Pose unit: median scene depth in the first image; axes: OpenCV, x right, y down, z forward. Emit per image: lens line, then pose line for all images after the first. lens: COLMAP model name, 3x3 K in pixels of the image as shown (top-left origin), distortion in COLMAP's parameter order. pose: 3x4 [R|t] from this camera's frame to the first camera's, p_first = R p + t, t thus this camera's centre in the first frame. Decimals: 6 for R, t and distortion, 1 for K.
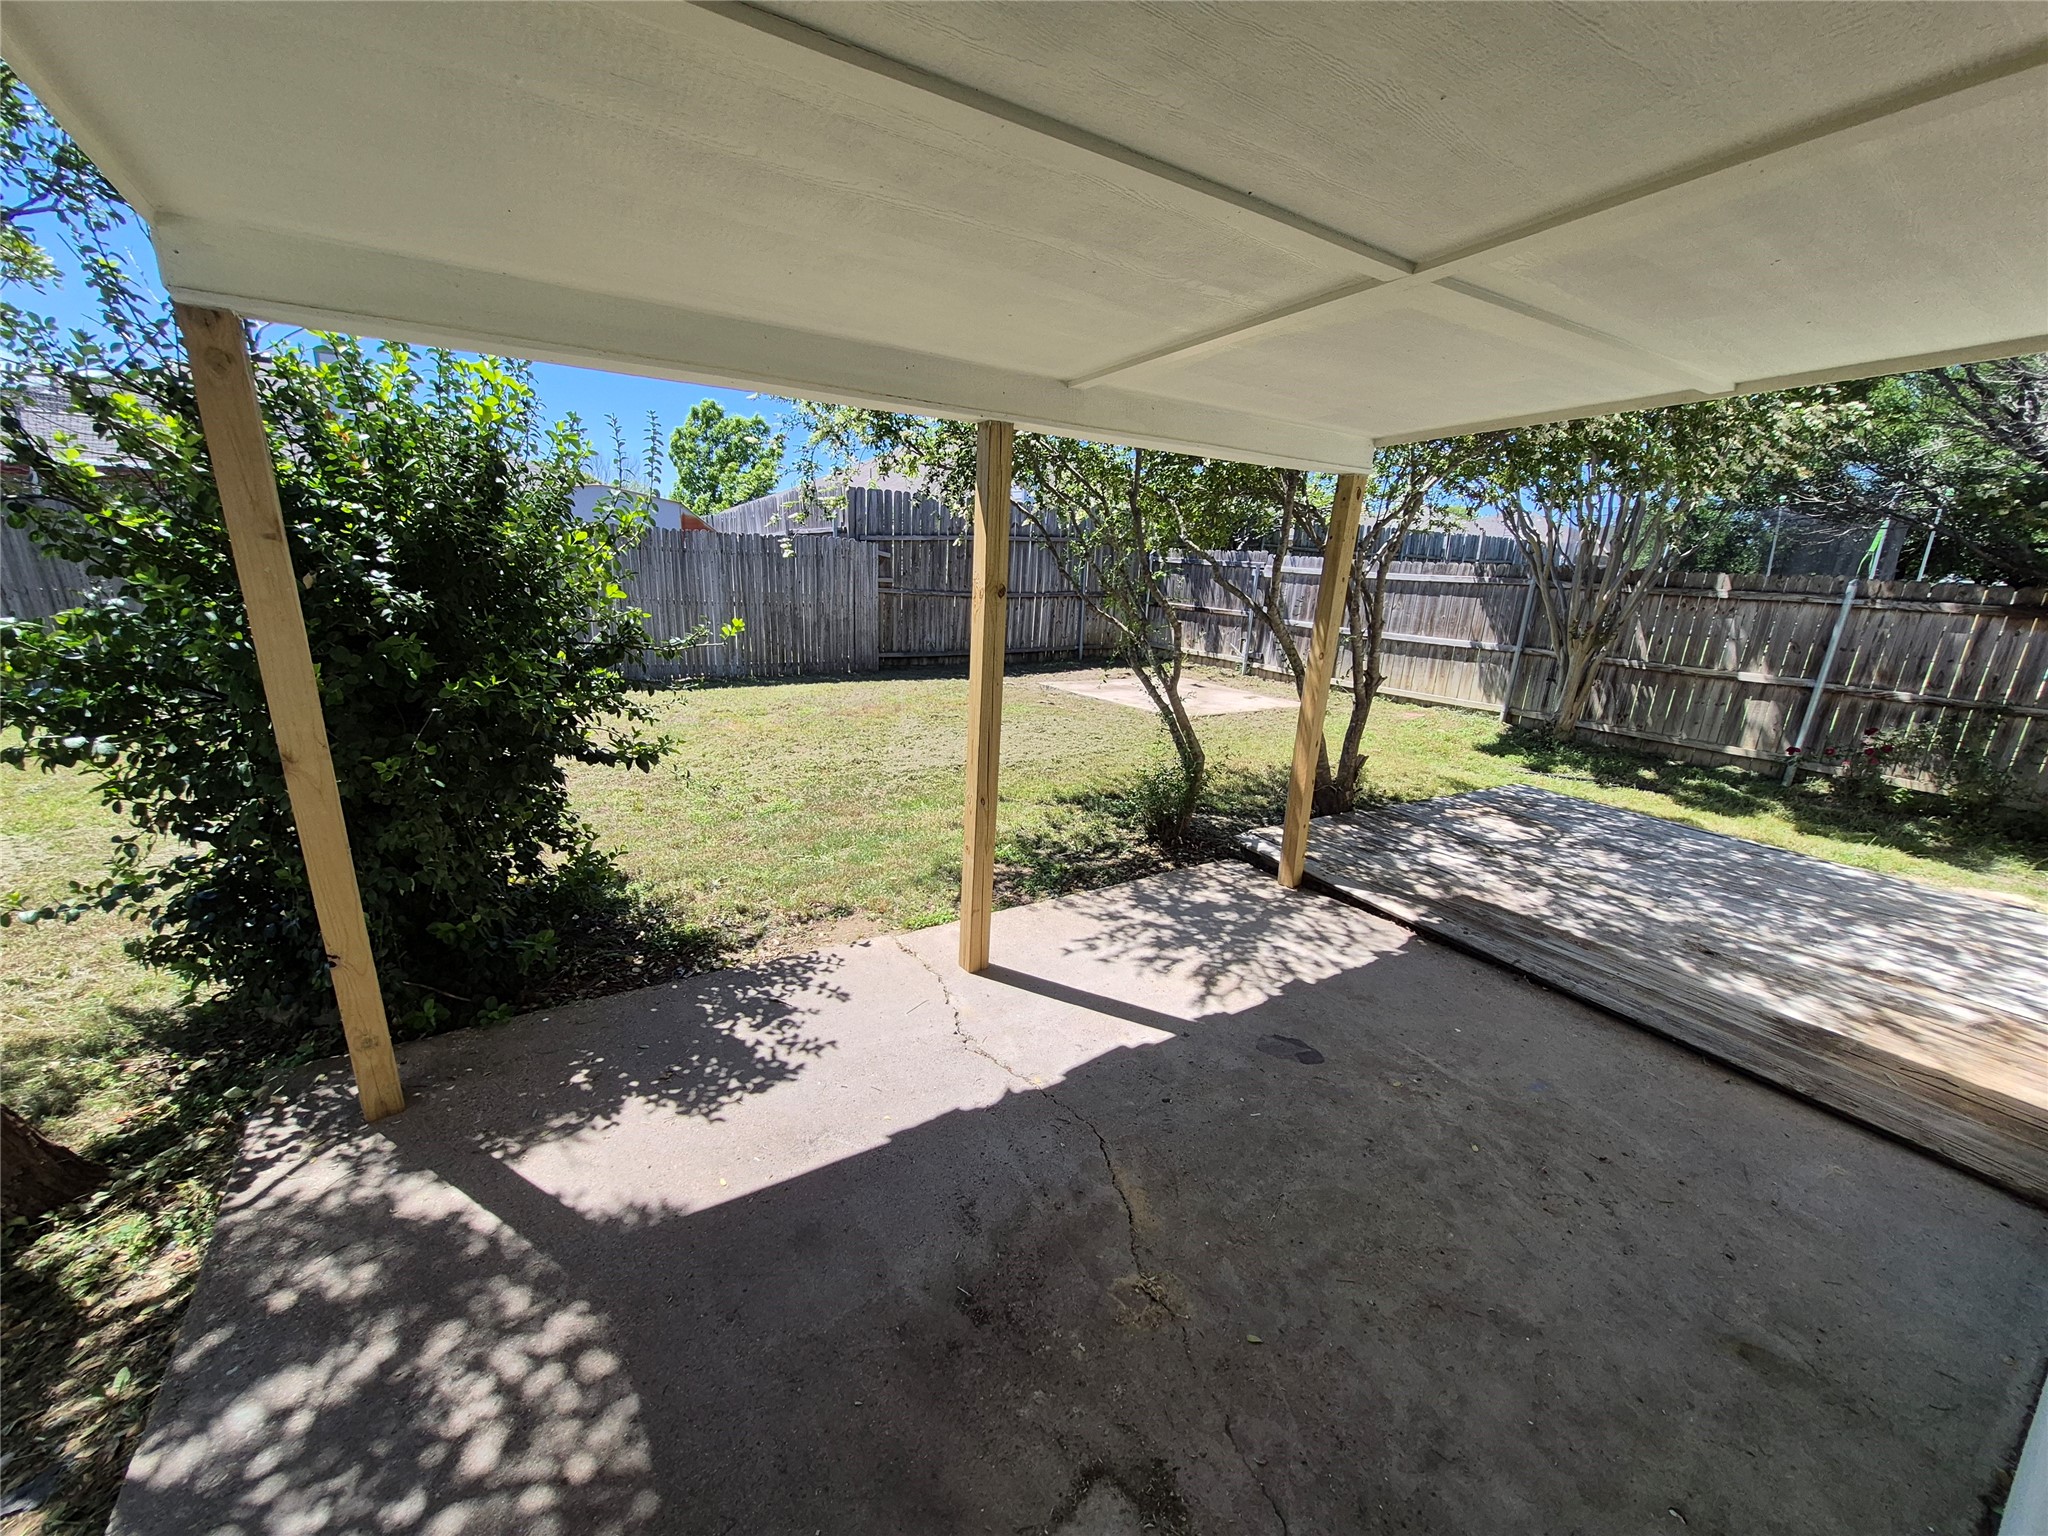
lens RADIAL K [[749.2, 0, 977.0], [0, 749.2, 773.9], [0, 0, 1]] dist [0.000808, -0.002567]
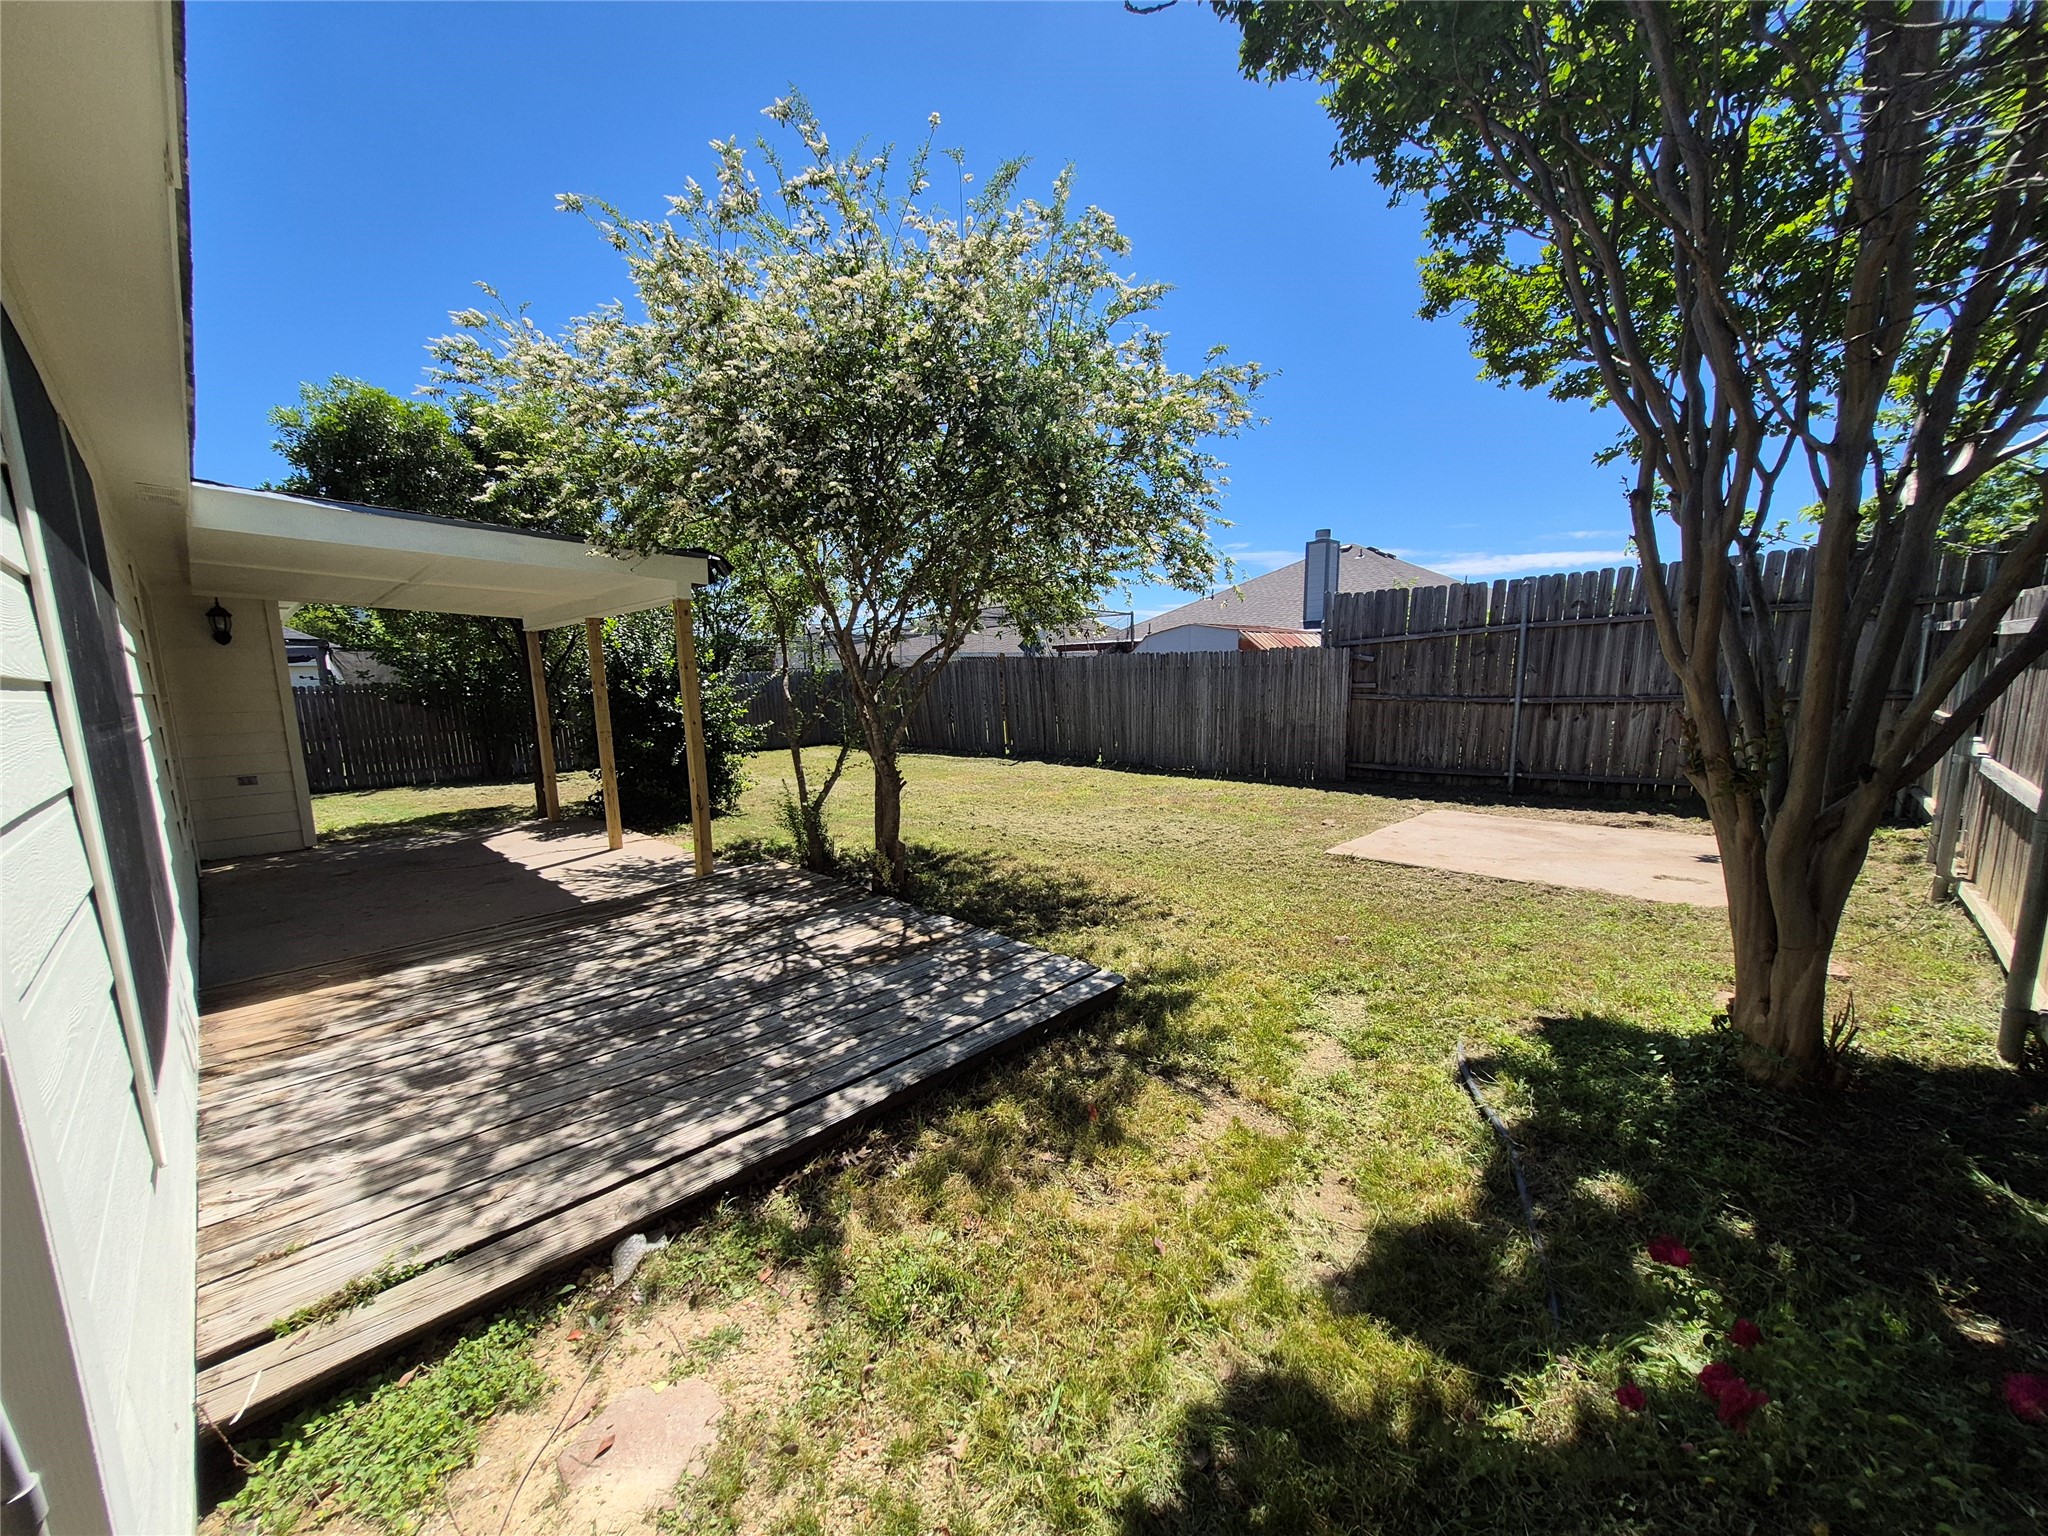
lens RADIAL K [[749.2, 0, 977.0], [0, 749.2, 773.9], [0, 0, 1]] dist [0.000808, -0.002567]
pose [[0.277295, 0.086510, -0.956882, 1.678946], [-0.242979, 0.969878, 0.017272, -0.166902], [0.929553, 0.227713, 0.289962, 0.957679]]
